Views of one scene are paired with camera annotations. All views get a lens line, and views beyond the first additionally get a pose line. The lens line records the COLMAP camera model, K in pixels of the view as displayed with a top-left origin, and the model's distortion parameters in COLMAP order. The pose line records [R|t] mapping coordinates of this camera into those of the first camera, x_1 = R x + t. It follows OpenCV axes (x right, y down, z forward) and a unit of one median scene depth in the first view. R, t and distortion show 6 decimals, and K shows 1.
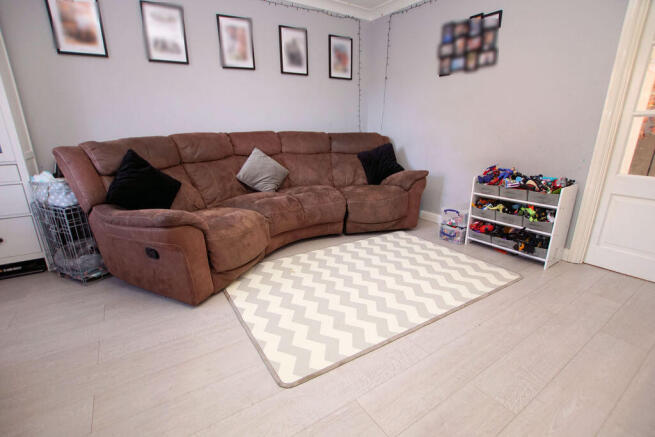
lens RADIAL K [[288.4, 0, 327.5], [0, 288.4, 218.5], [0, 0, 1]] dist [-0.012923, -0.000039]
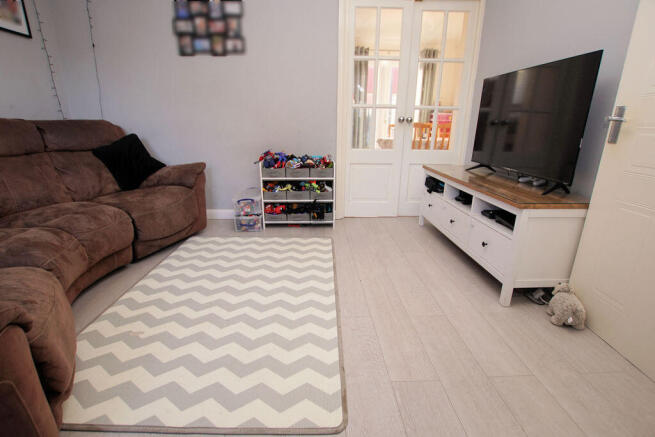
lens RADIAL K [[309.5, 0, 327.5], [0, 309.5, 218.5], [0, 0, 1]] dist [-0.015491, 0.000621]
pose [[0.568157, -0.243314, 0.786127, -0.255060], [0.231776, 0.963931, 0.130834, -0.039736], [-0.789606, 0.107871, 0.604058, 0.157238]]
